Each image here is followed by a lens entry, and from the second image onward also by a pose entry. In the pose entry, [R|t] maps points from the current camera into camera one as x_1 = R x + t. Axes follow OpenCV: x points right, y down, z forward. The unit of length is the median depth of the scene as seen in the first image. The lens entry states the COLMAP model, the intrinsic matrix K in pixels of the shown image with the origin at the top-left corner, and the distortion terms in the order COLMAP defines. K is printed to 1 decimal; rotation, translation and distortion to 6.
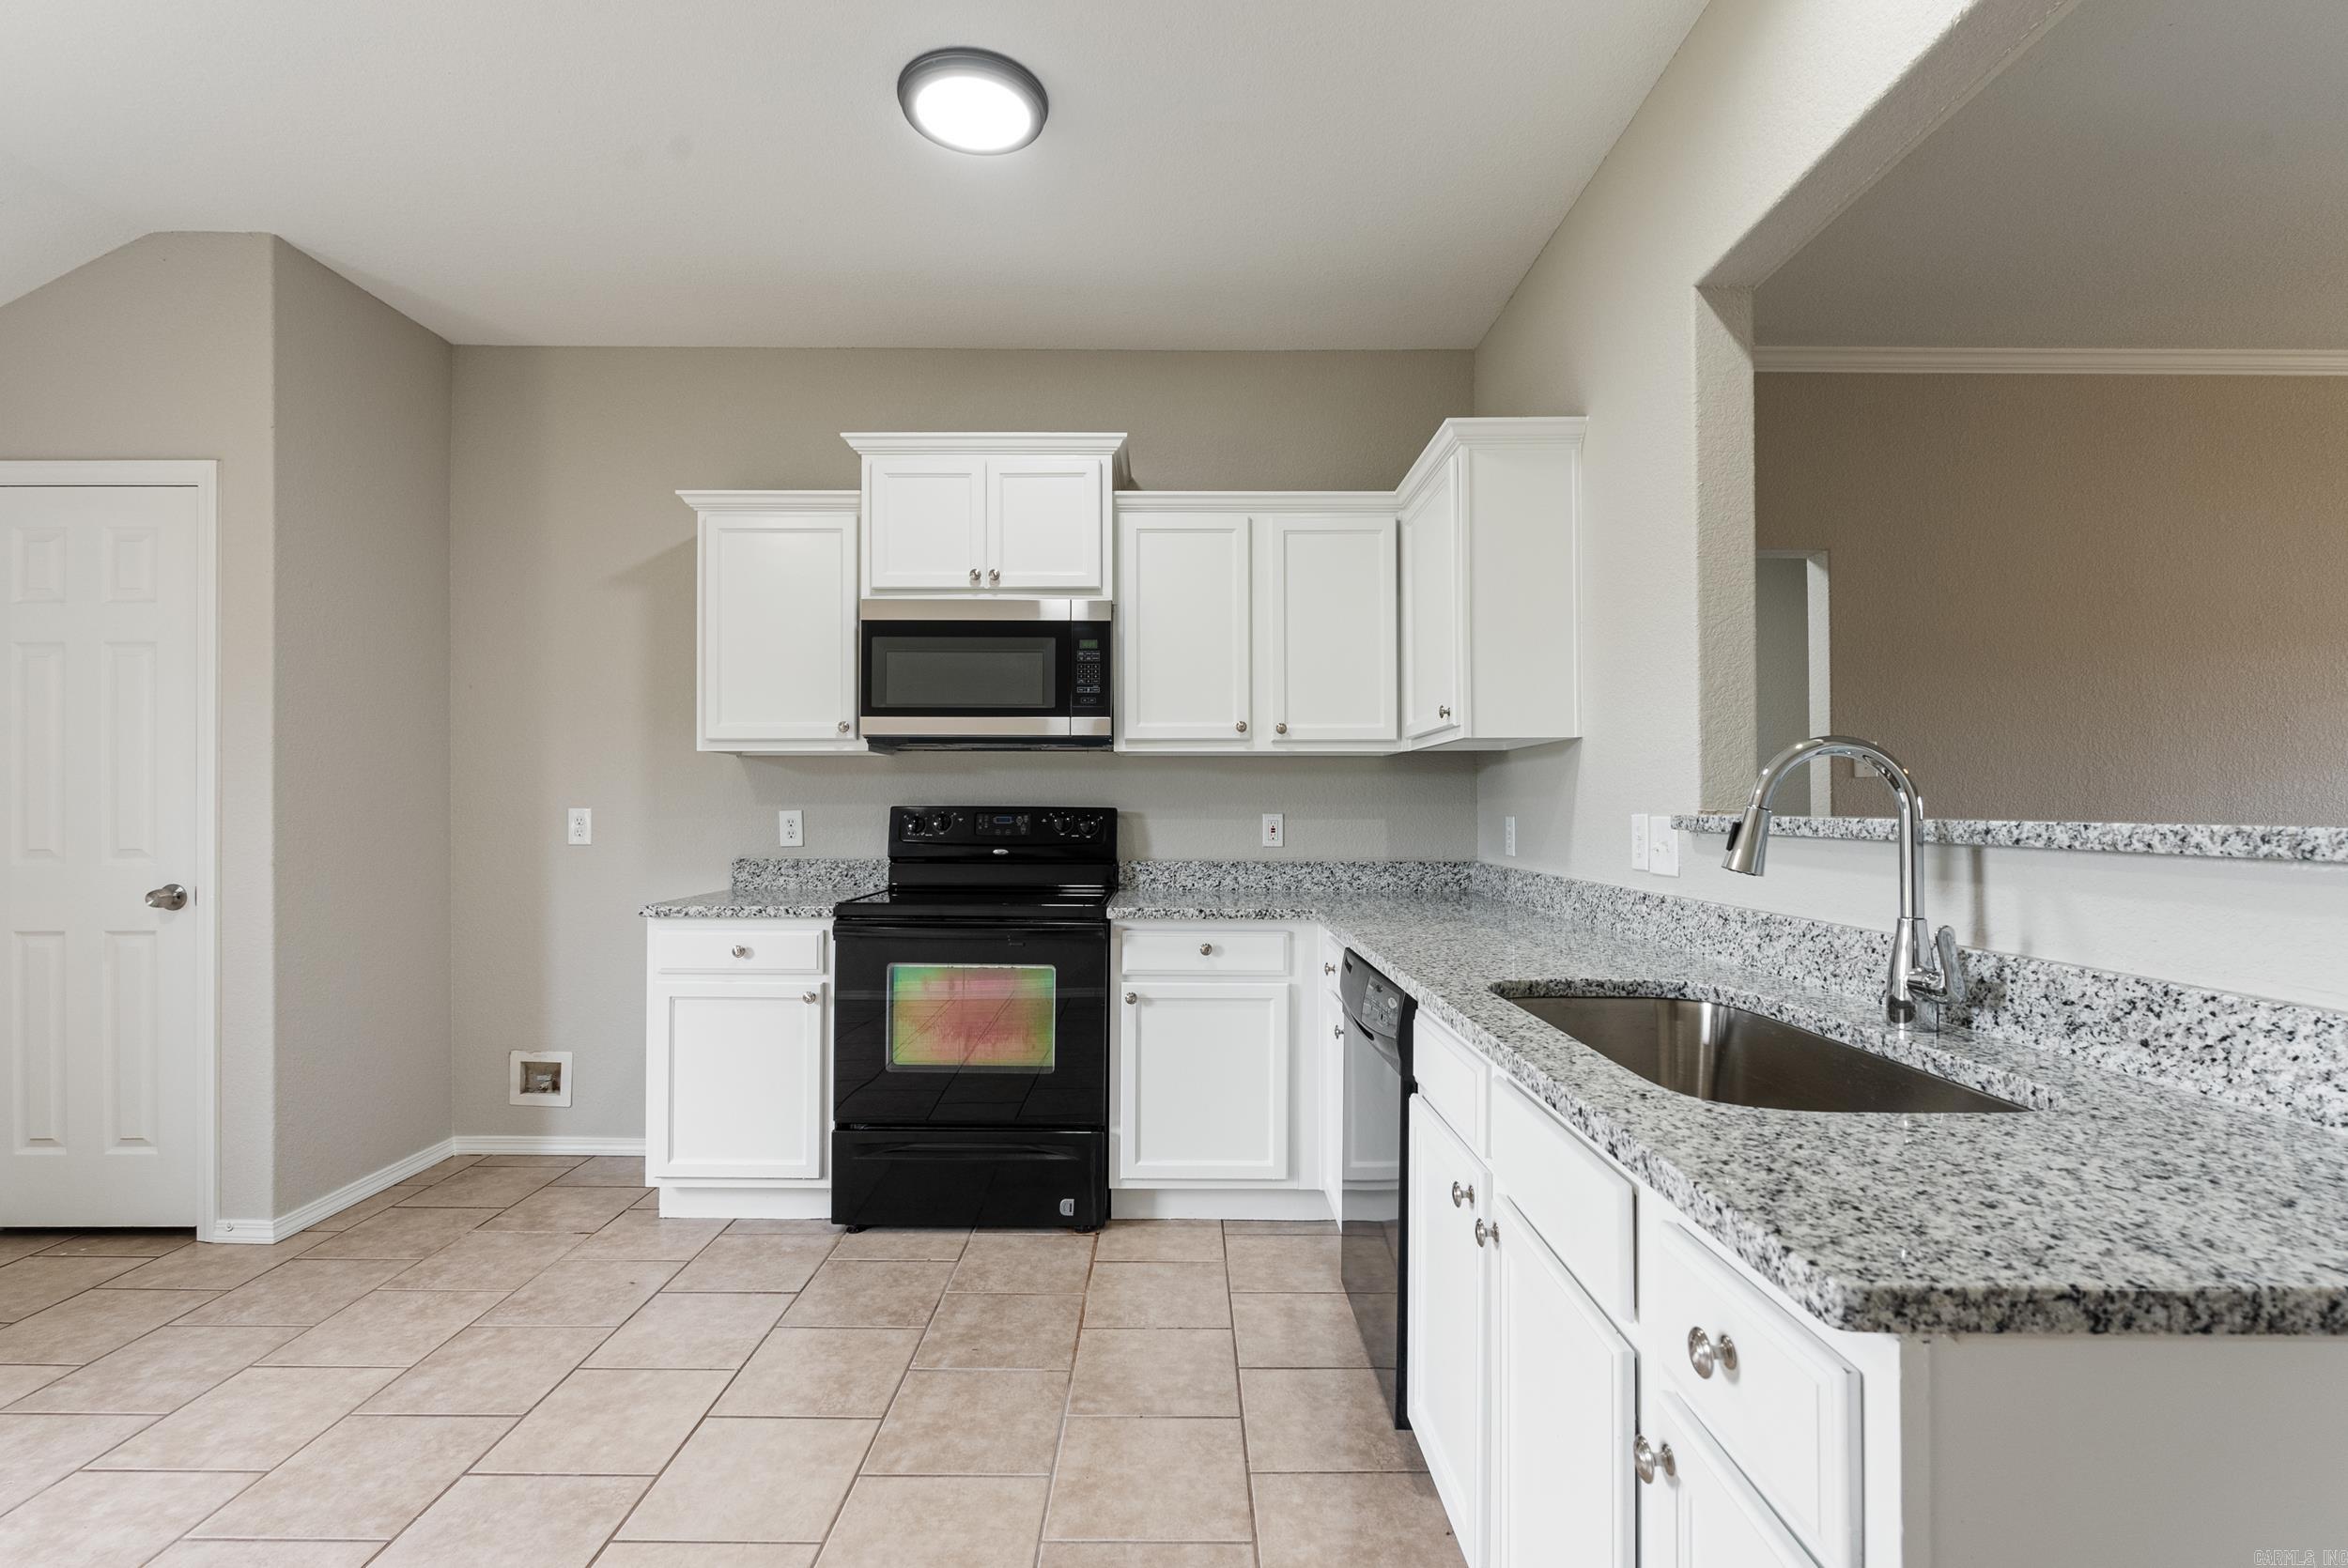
lens RADIAL K [[1052.6, 0, 1174.2], [0, 1052.6, 798.9], [0, 0, 1]] dist [-0.006493, 0.000963]
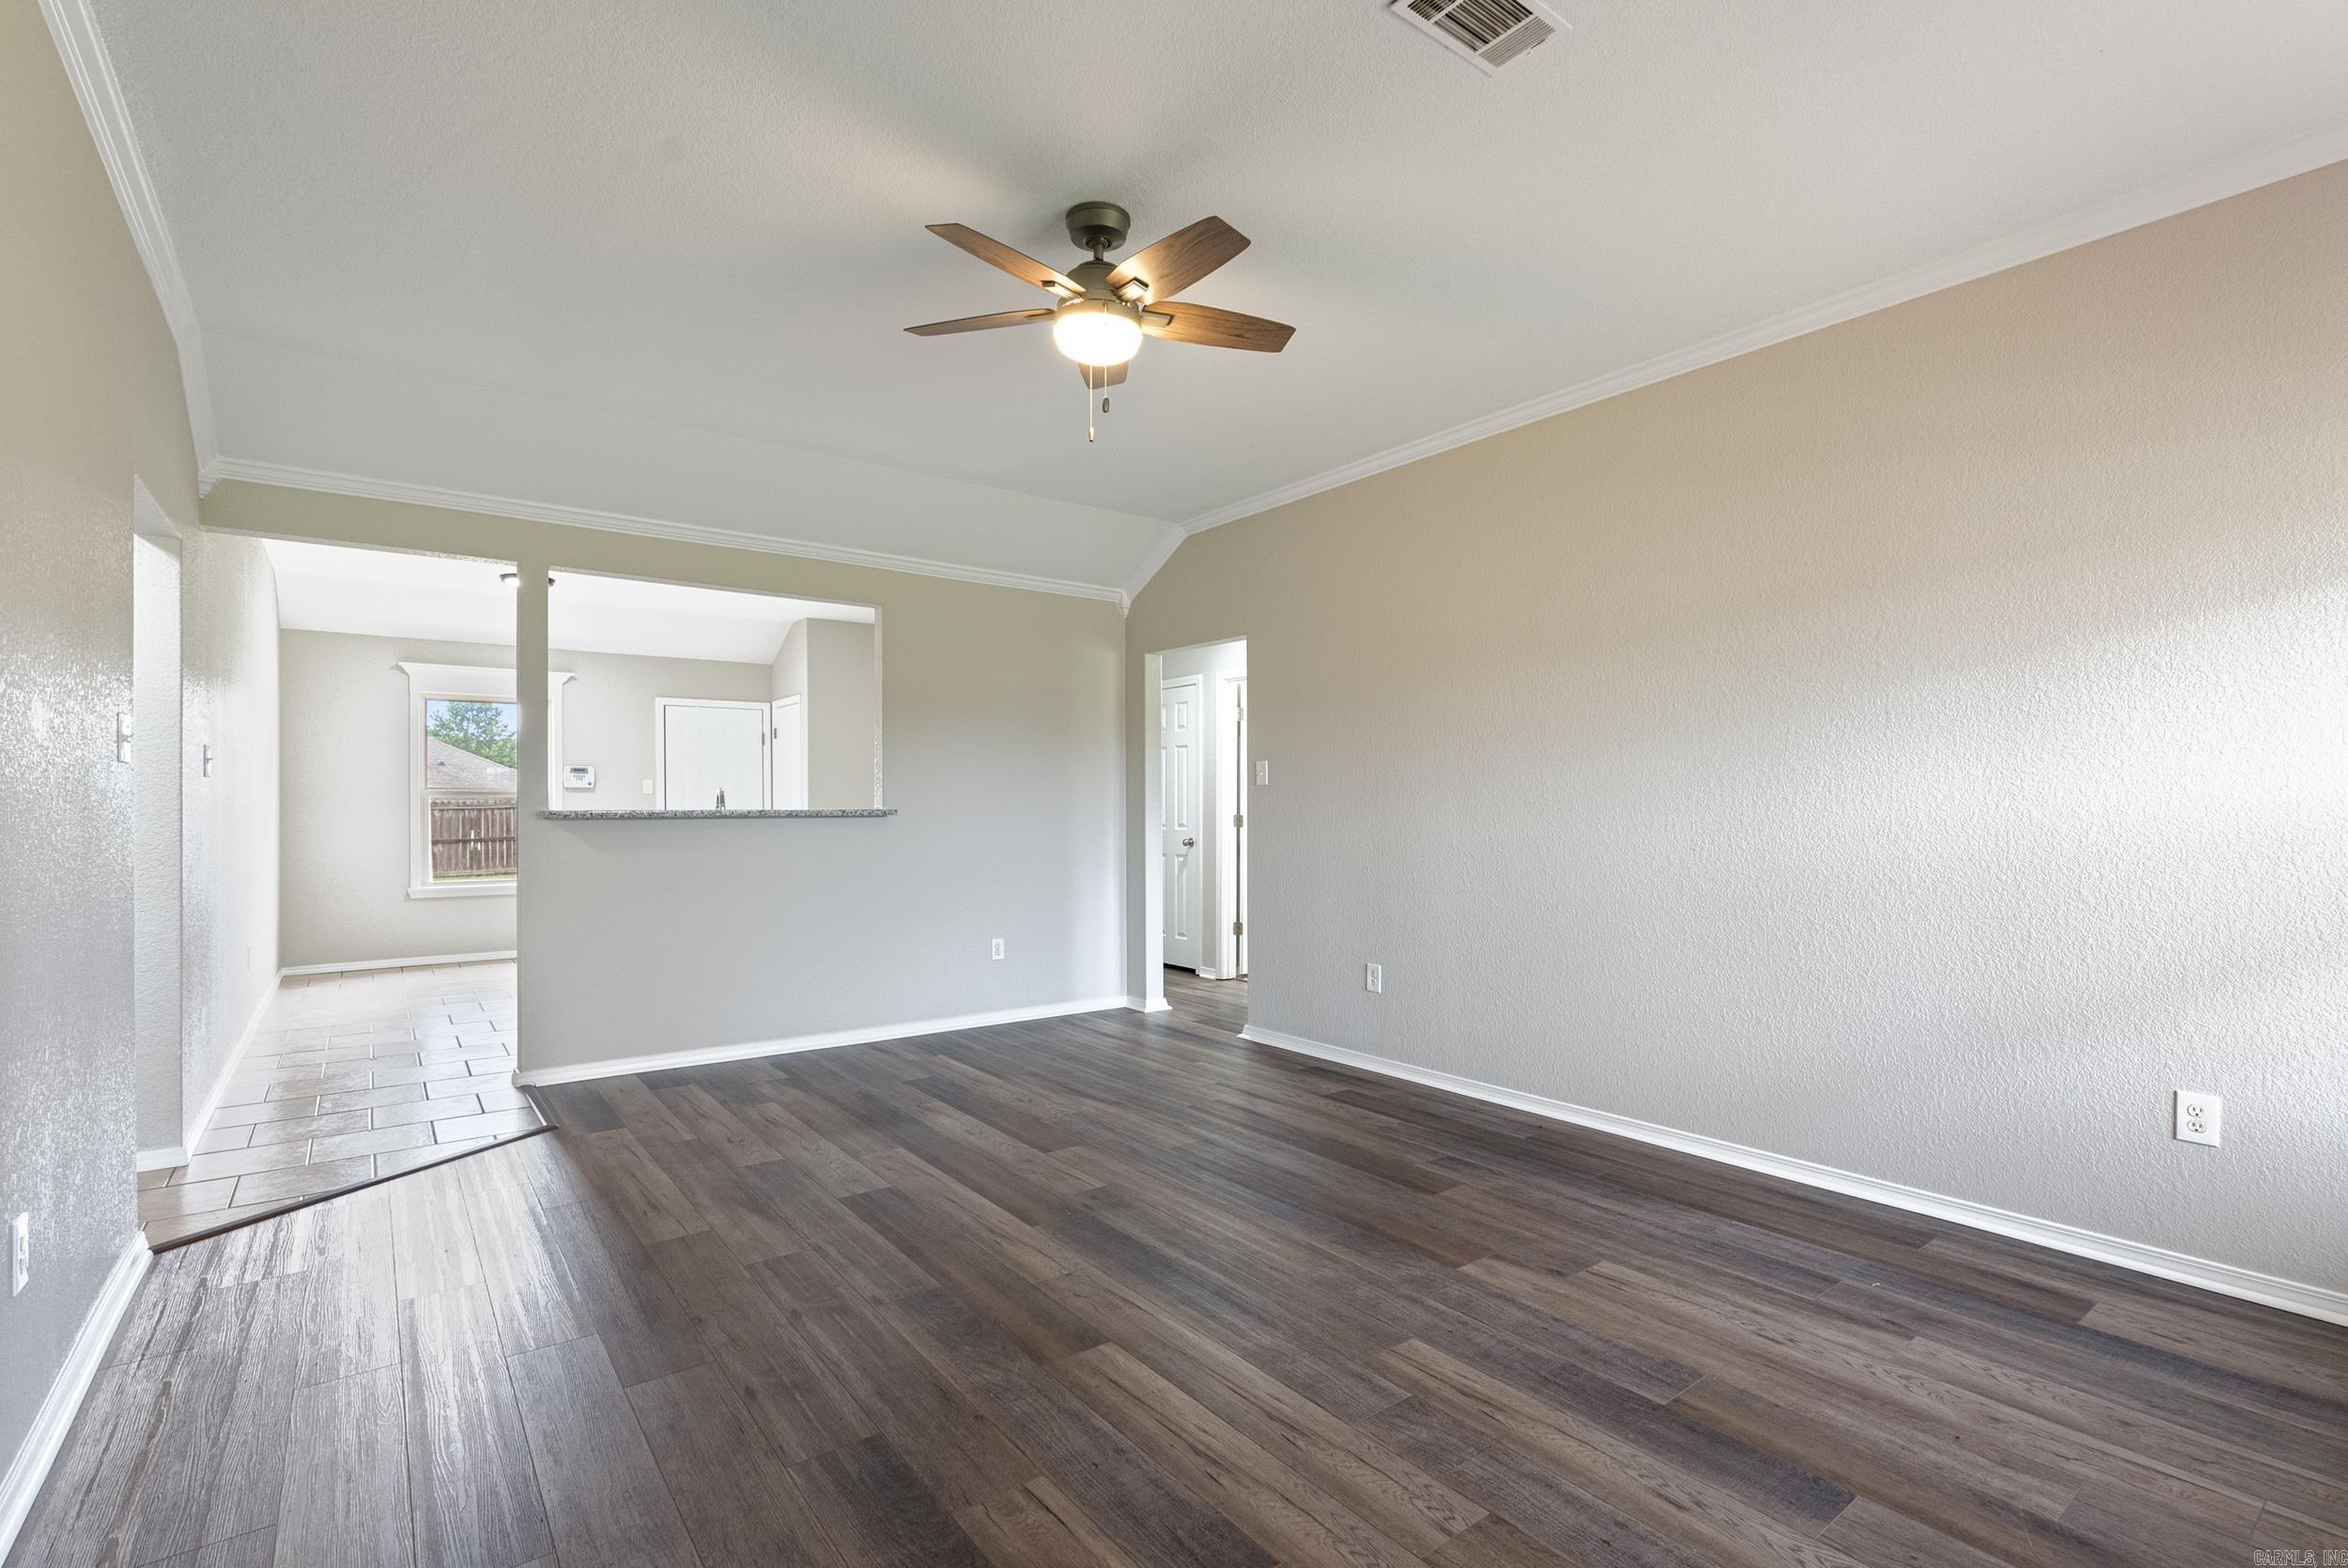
lens RADIAL K [[1065.4, 0, 1174.9], [0, 1065.4, 798.3], [0, 0, 1]] dist [-0.002930, -0.000255]
pose [[0.601378, -0.007246, -0.798932, 3.500885], [0.007803, 0.999964, -0.003196, 0.003856], [0.798927, -0.004313, 0.601413, -0.014535]]
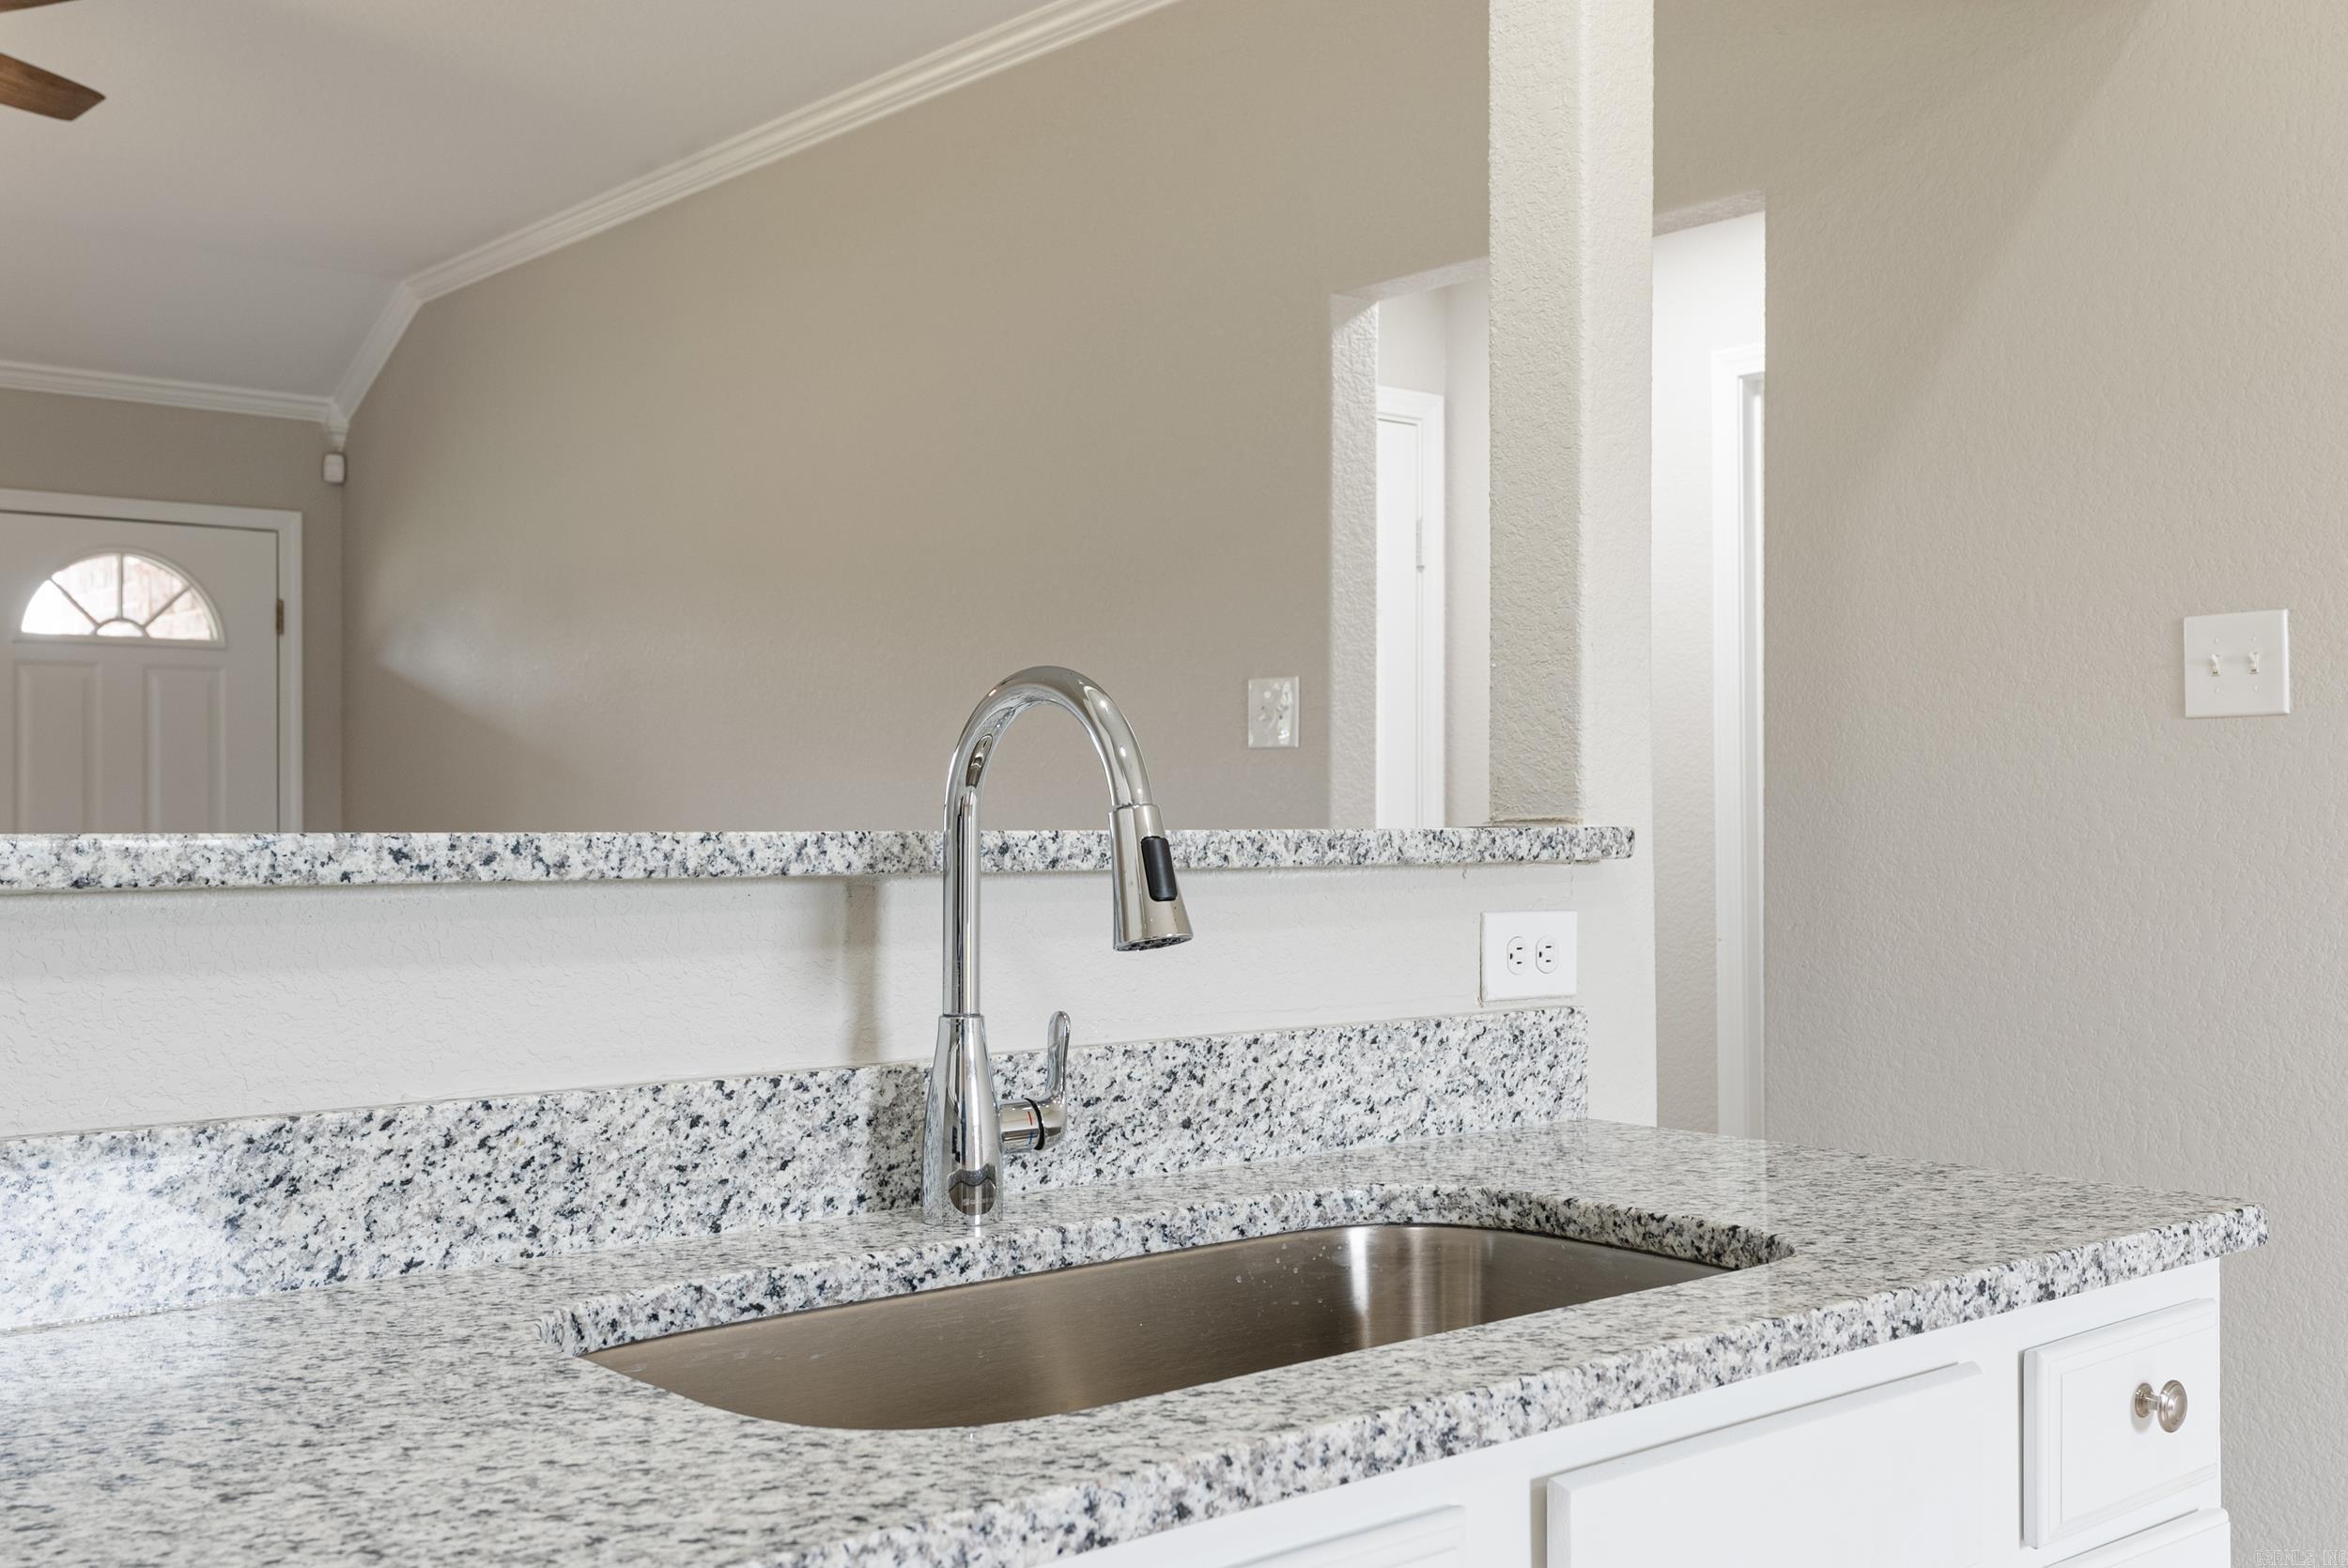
lens RADIAL K [[2349.8, 0, 1176.9], [0, 2349.8, 795.3], [0, 0, 1]] dist [0.007973, 0.001893]
pose [[-0.650385, 0.005919, 0.759582, -0.203725], [-0.005687, 0.999904, -0.012661, 0.011875], [-0.759584, -0.012554, -0.650288, 1.241659]]
